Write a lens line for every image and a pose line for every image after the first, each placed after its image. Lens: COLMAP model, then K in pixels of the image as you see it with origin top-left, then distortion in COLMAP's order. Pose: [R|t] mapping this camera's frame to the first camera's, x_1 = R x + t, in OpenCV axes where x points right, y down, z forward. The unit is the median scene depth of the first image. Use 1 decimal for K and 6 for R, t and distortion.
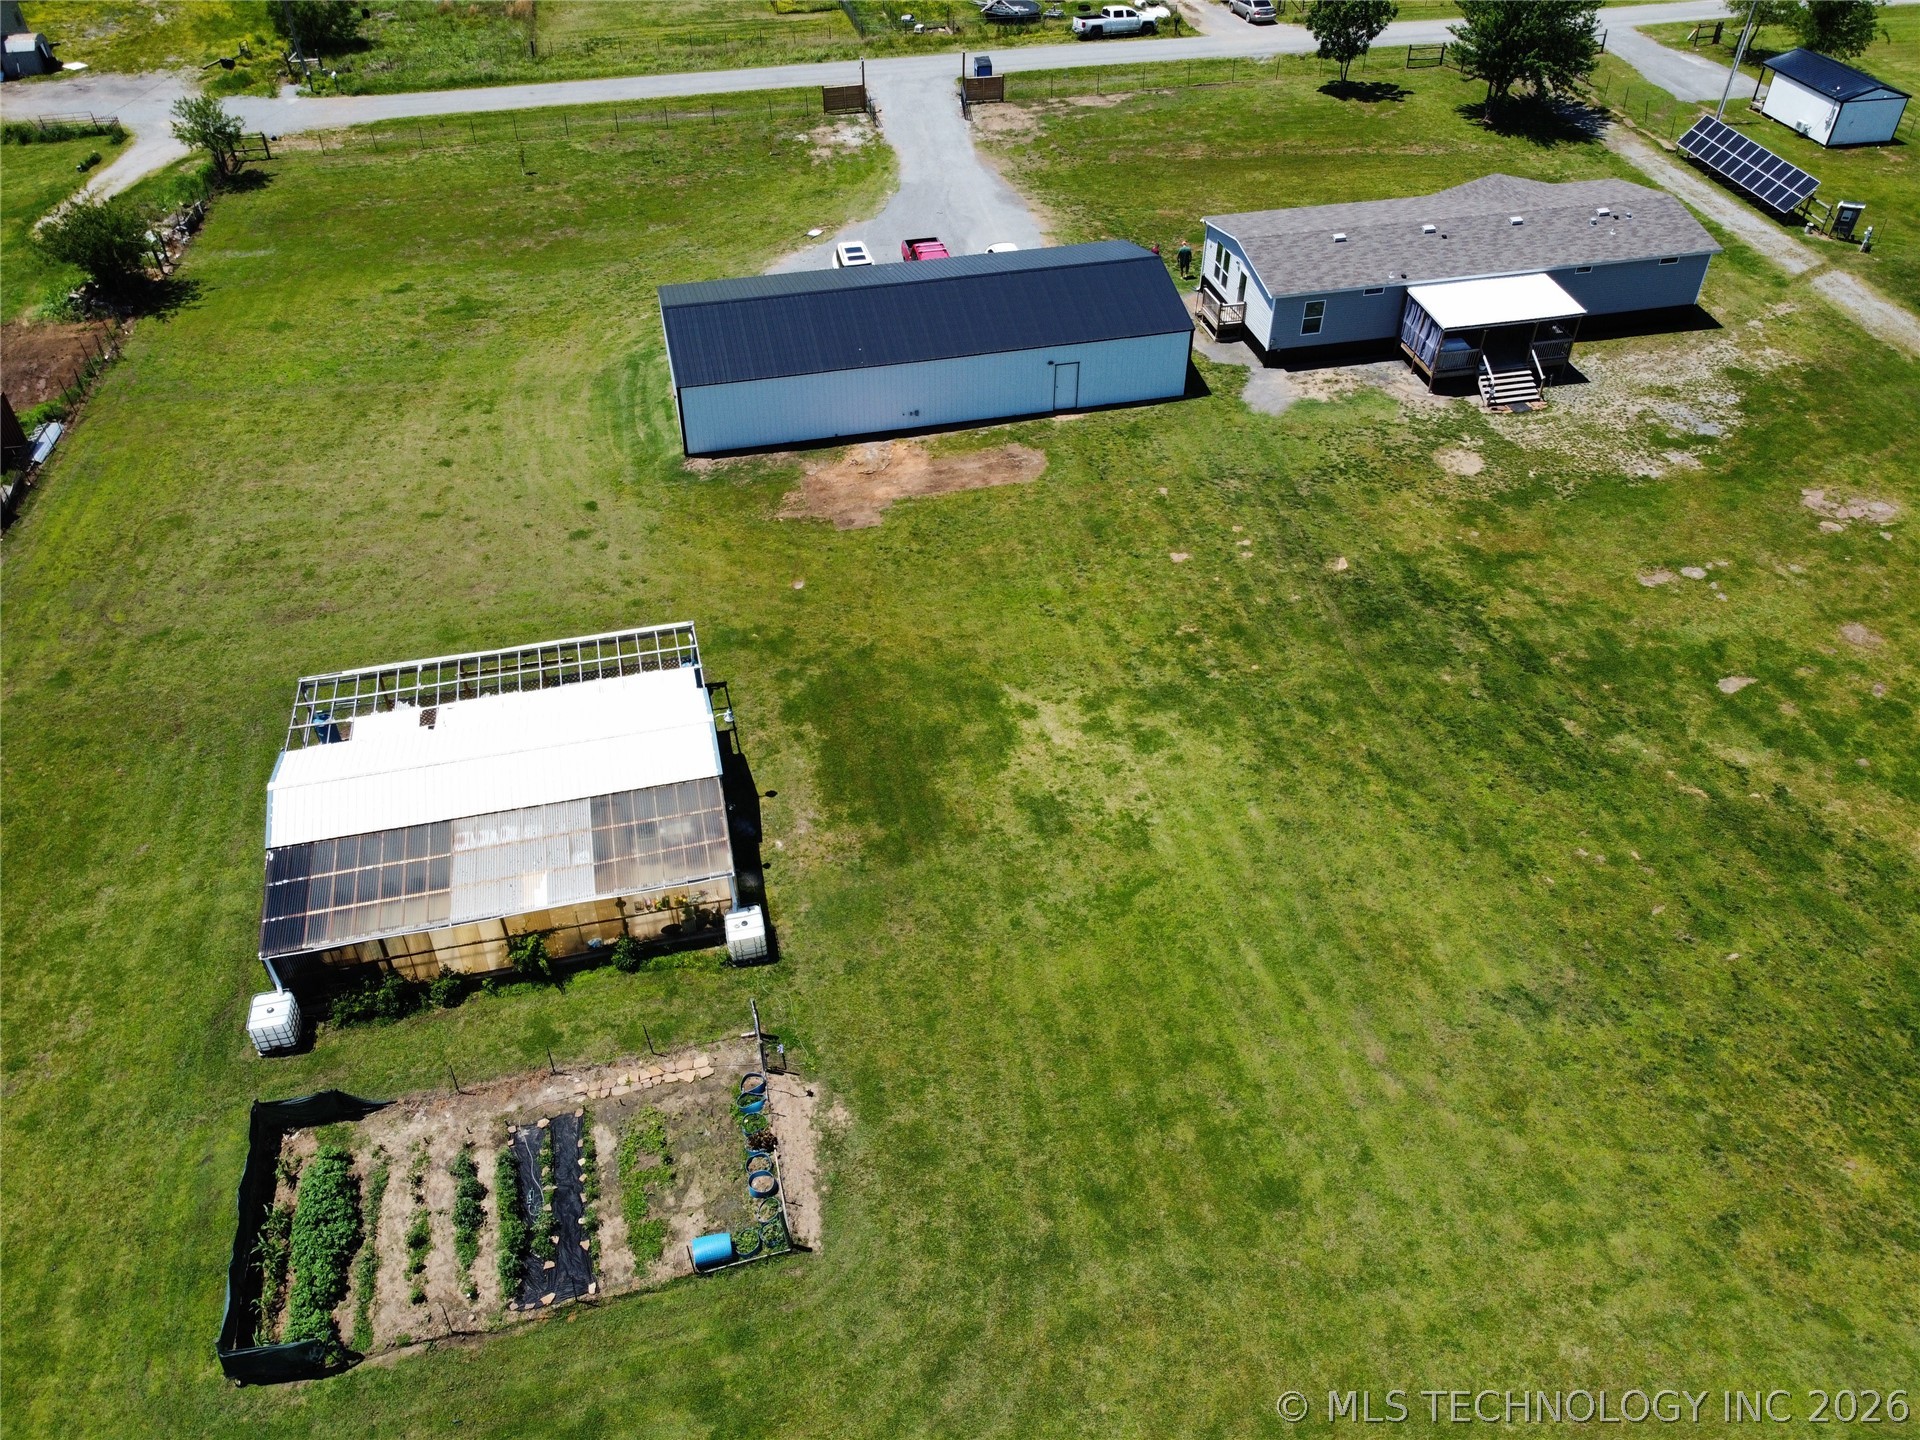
lens RADIAL K [[1446.6, 0, 956.2], [0, 1446.6, 708.9], [0, 0, 1]] dist [-0.006650, 0.001458]
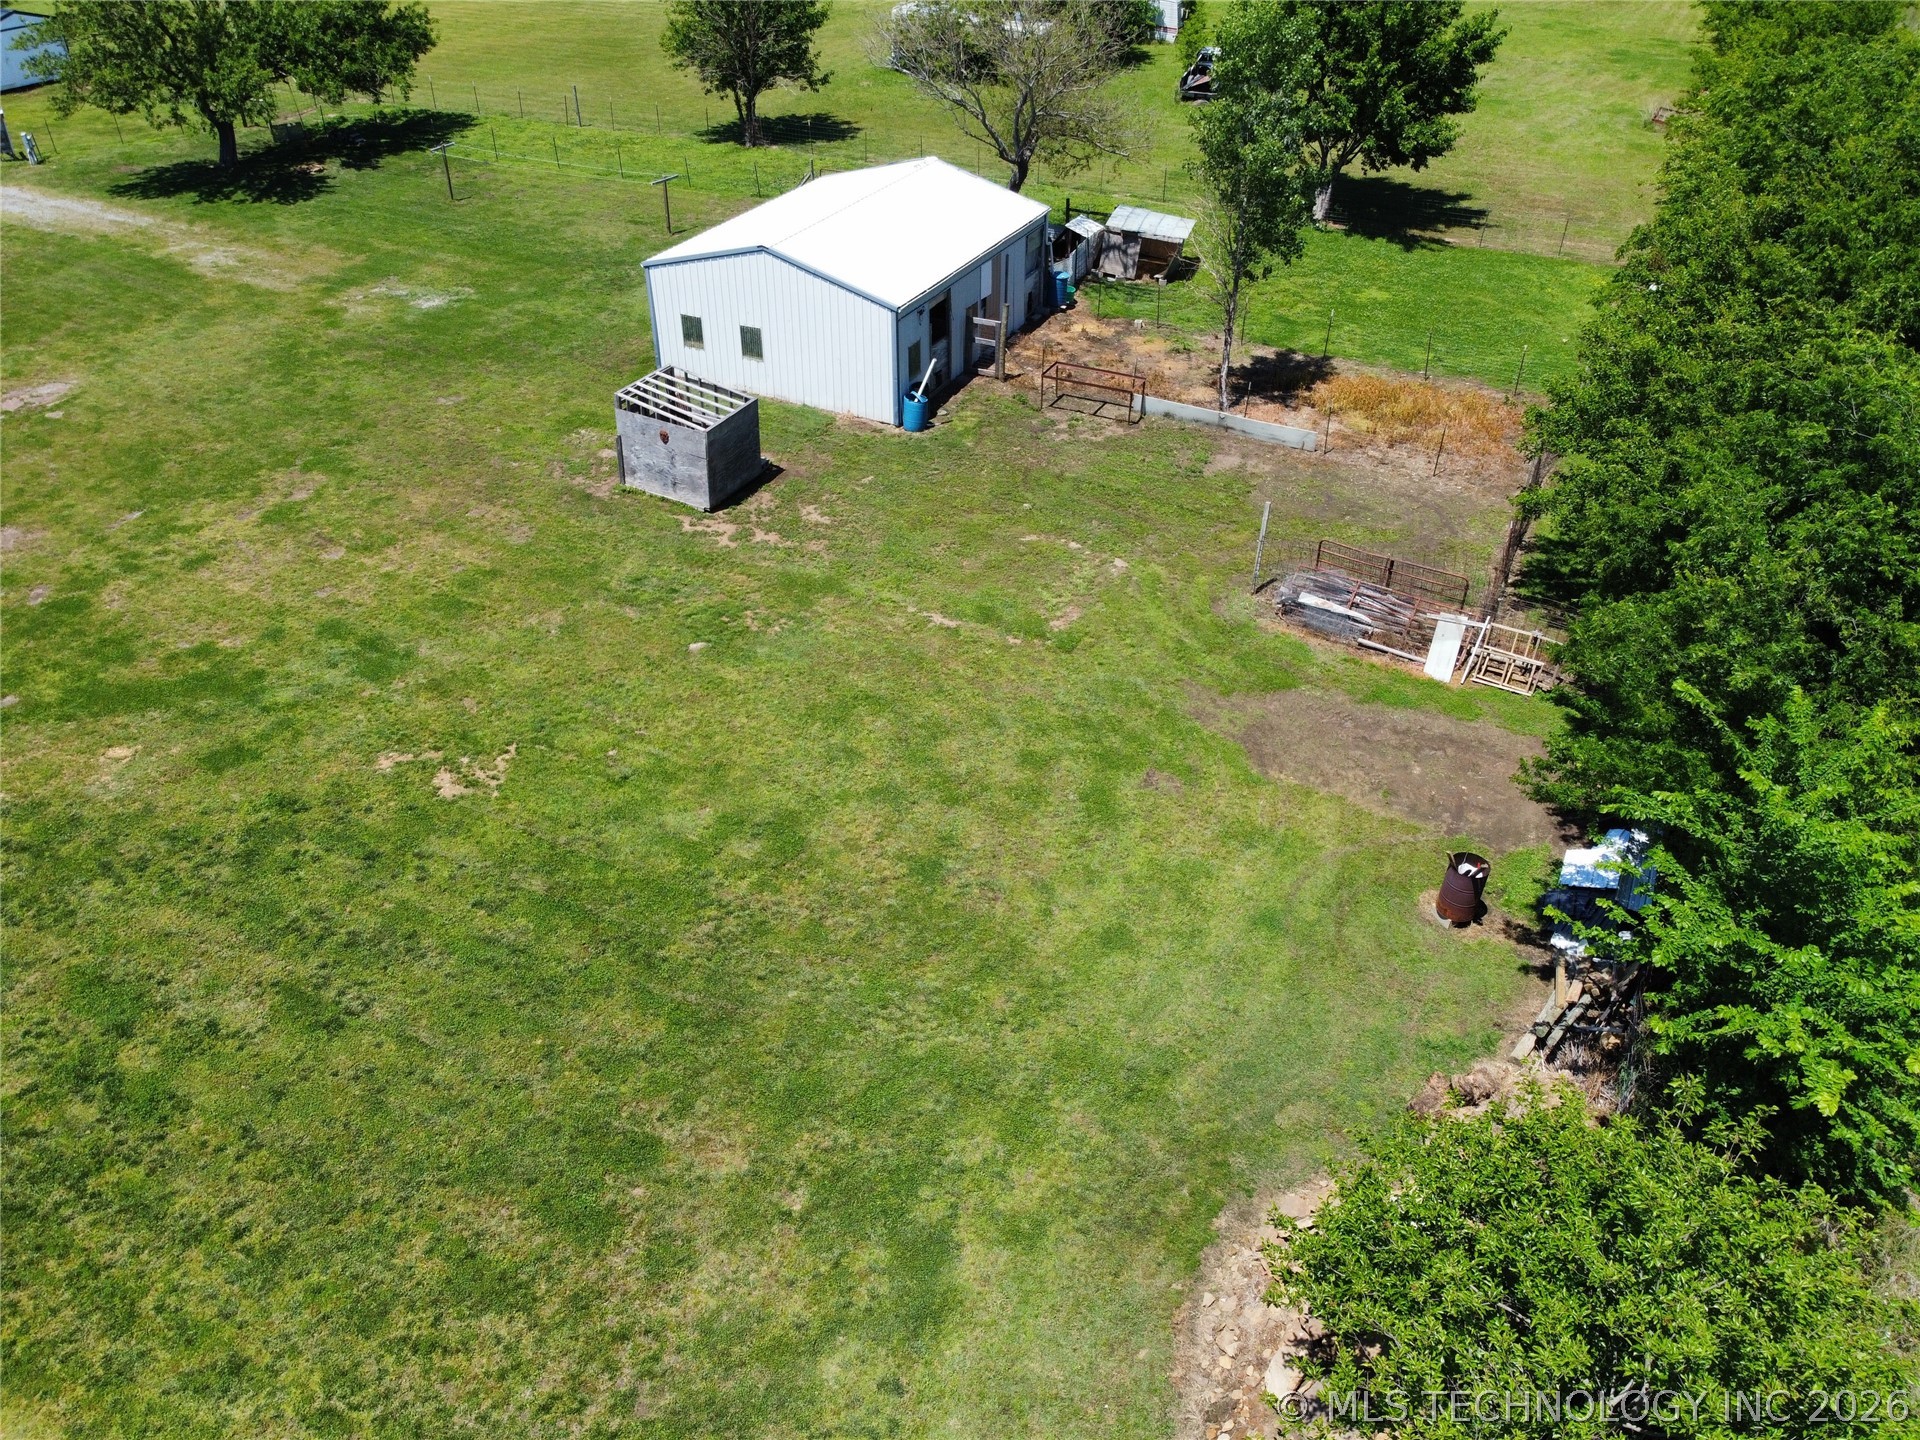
lens RADIAL K [[1446.8, 0, 946.4], [0, 1446.8, 717.6], [0, 0, 1]] dist [-0.001883, -0.000566]
pose [[0.609375, -0.453706, 0.650241, 0.437932], [0.514101, 0.850438, 0.111603, 0.161918], [-0.603625, 0.266281, 0.751486, 0.296430]]
